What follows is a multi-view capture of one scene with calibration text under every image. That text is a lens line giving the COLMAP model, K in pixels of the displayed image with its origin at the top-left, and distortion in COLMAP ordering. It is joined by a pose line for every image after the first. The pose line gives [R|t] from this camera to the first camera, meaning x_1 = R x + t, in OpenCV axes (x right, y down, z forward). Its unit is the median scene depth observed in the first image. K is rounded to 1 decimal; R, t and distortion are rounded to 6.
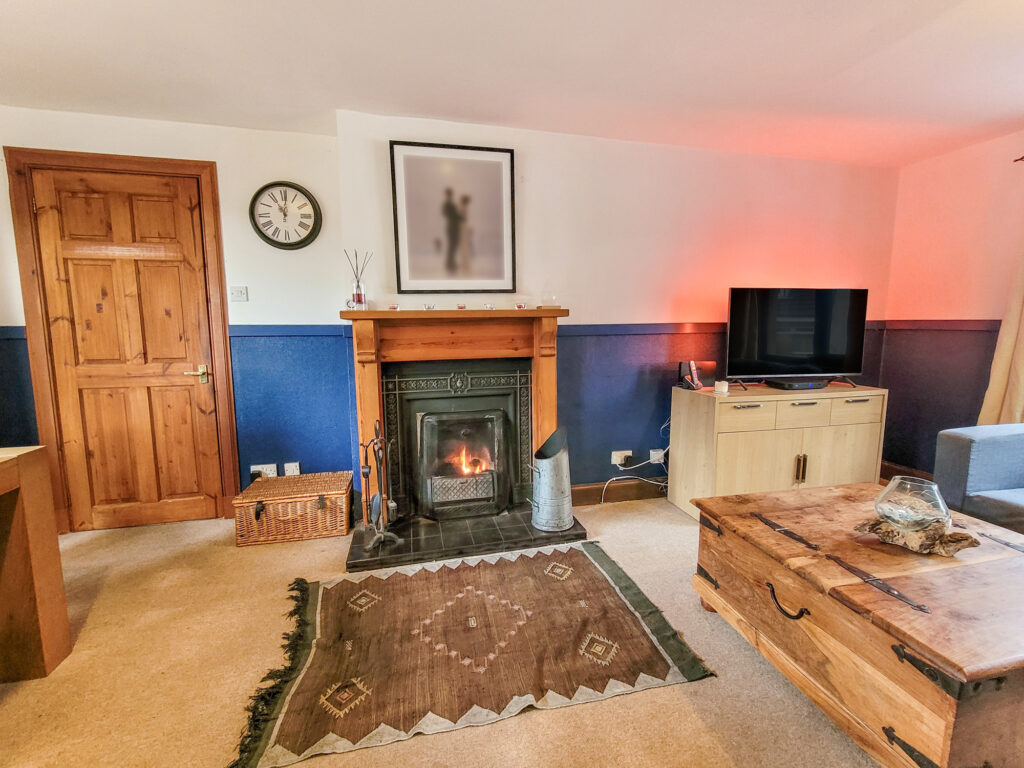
lens RADIAL K [[441.2, 0, 508.8], [0, 441.2, 372.6], [0, 0, 1]] dist [-0.001227, 0.000119]
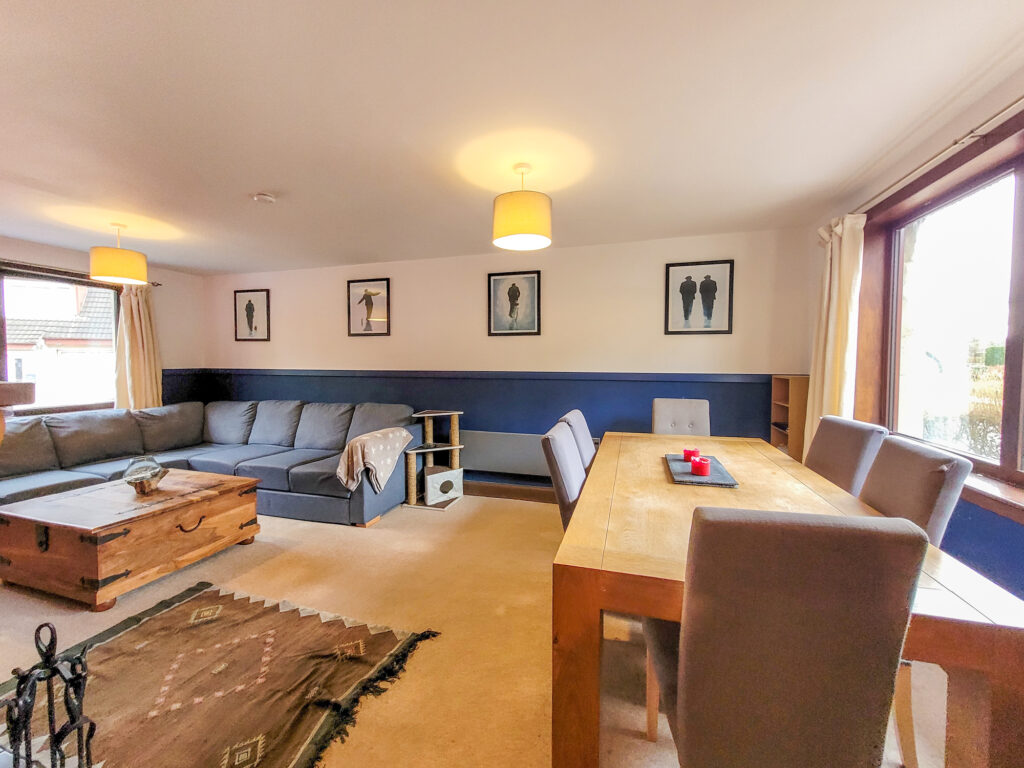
lens RADIAL K [[407.3, 0, 514.0], [0, 407.3, 373.7], [0, 0, 1]] dist [-0.001579, -0.000003]
pose [[-0.862739, -0.015527, 0.505411, -0.830810], [0.059627, 0.989431, 0.132179, -0.154816], [-0.502122, 0.144172, -0.852695, 0.975734]]
